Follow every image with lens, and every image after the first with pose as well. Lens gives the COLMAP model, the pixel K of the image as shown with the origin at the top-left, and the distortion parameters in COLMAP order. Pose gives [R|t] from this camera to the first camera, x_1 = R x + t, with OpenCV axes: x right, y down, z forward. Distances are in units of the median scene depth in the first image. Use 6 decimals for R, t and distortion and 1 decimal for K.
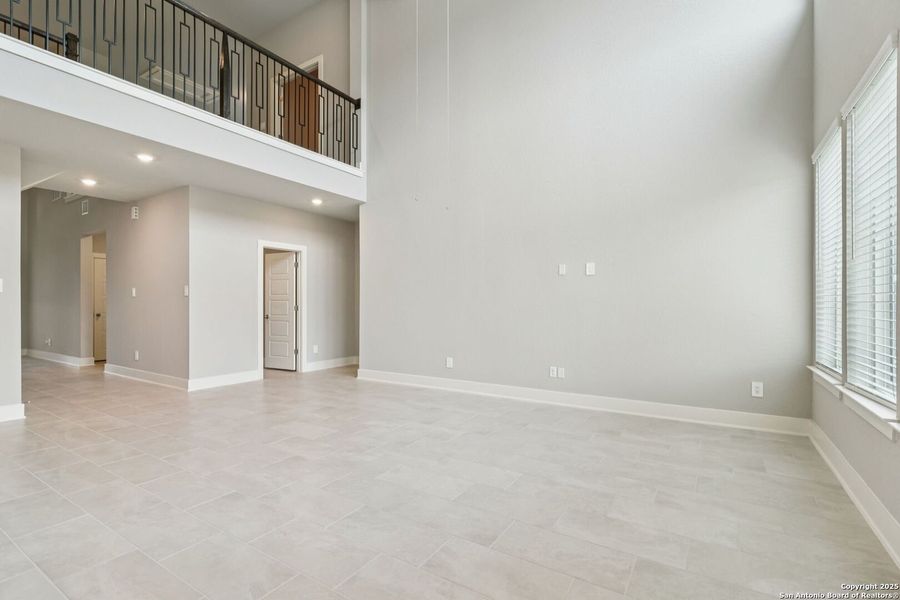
lens RADIAL K [[419.2, 0, 447.1], [0, 419.2, 306.4], [0, 0, 1]] dist [0.000606, -0.000043]
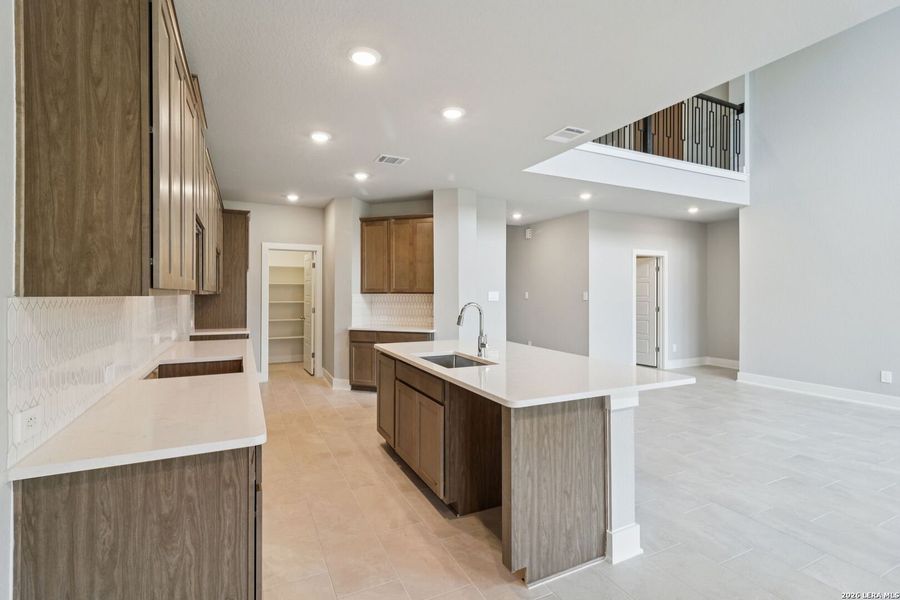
lens RADIAL K [[417.9, 0, 449.0], [0, 417.9, 293.9], [0, 0, 1]] dist [0.003447, 0.000038]
pose [[0.853135, -0.000055, -0.521690, -0.284182], [-0.001942, 0.999993, -0.003282, -0.033633], [0.521687, 0.003813, 0.853129, -0.220688]]
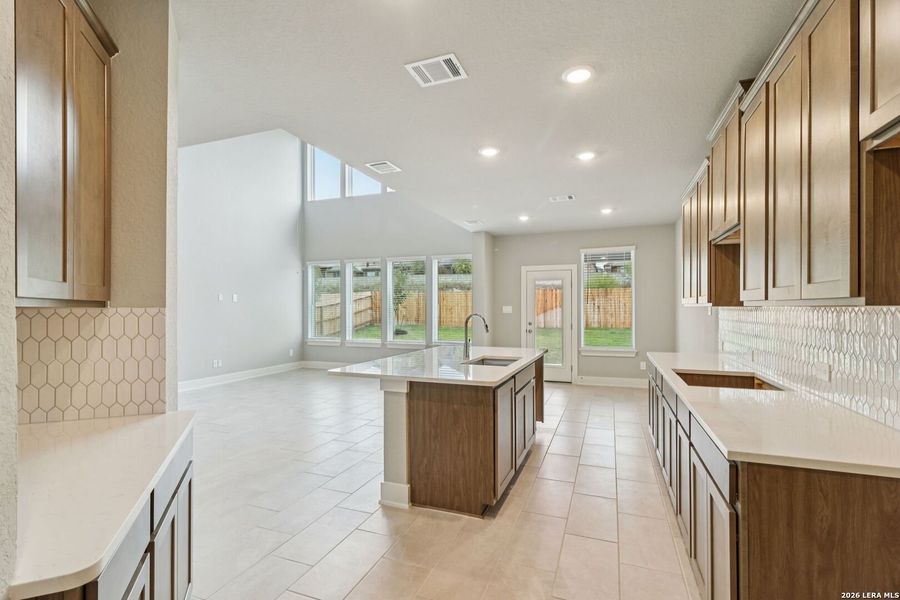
lens RADIAL K [[419.2, 0, 447.1], [0, 419.2, 306.4], [0, 0, 1]] dist [0.000606, -0.000043]
pose [[-0.198005, 0.005189, 0.980187, -1.074367], [0.005255, 0.999977, -0.004232, -0.032206], [-0.980187, 0.004313, -0.198028, 0.358088]]
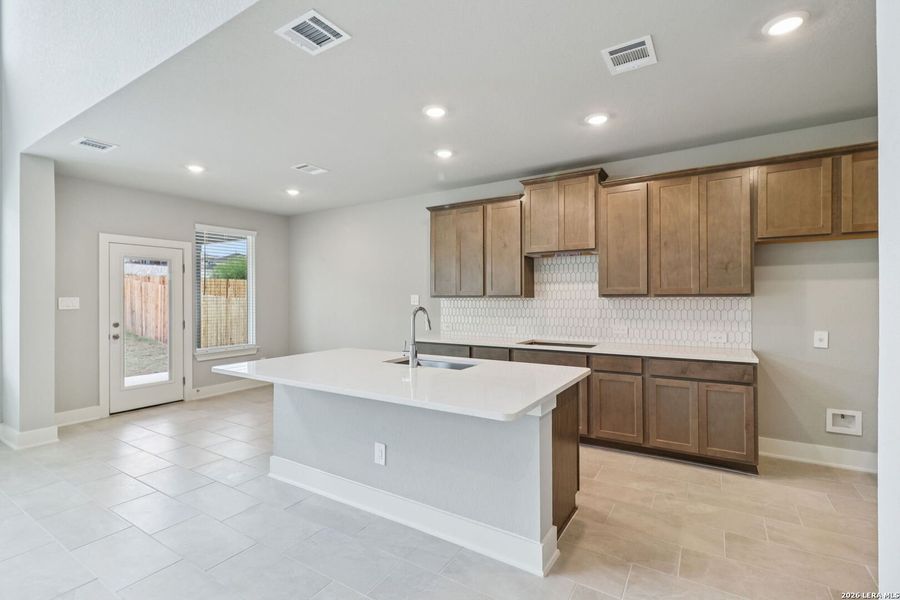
lens RADIAL K [[414.1, 0, 448.8], [0, 414.1, 296.1], [0, 0, 1]] dist [0.002165, -0.000603]
pose [[-0.999977, 0.003660, -0.005719, -0.544714], [0.003666, 0.999993, -0.000944, -0.036461], [0.005715, -0.000965, -0.999983, 0.655161]]
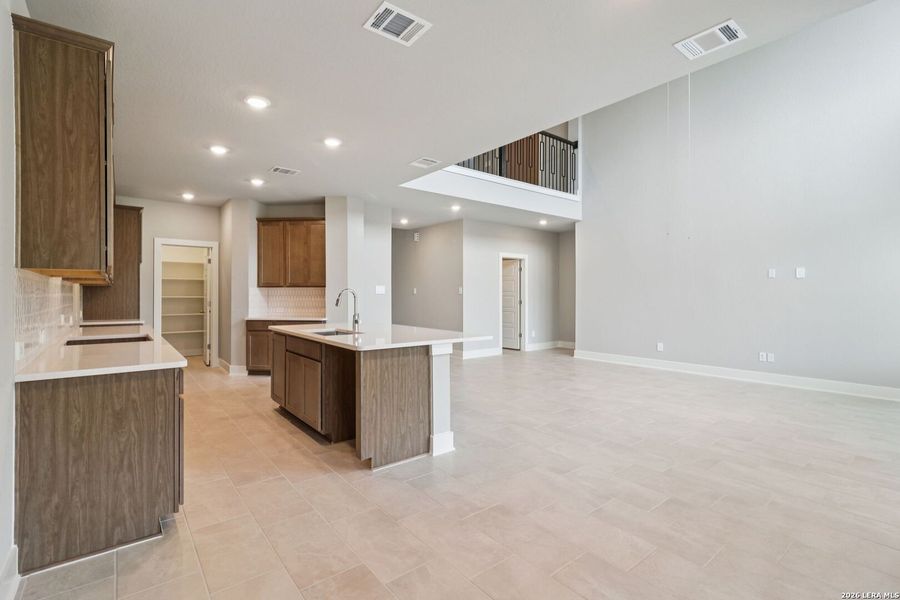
lens RADIAL K [[414.1, 0, 448.8], [0, 414.1, 296.1], [0, 0, 1]] dist [0.002165, -0.000603]
pose [[0.946239, -0.000132, -0.323467, -0.168293], [-0.000666, 0.999997, -0.002356, -0.013189], [0.323467, 0.002445, 0.946236, -0.334687]]
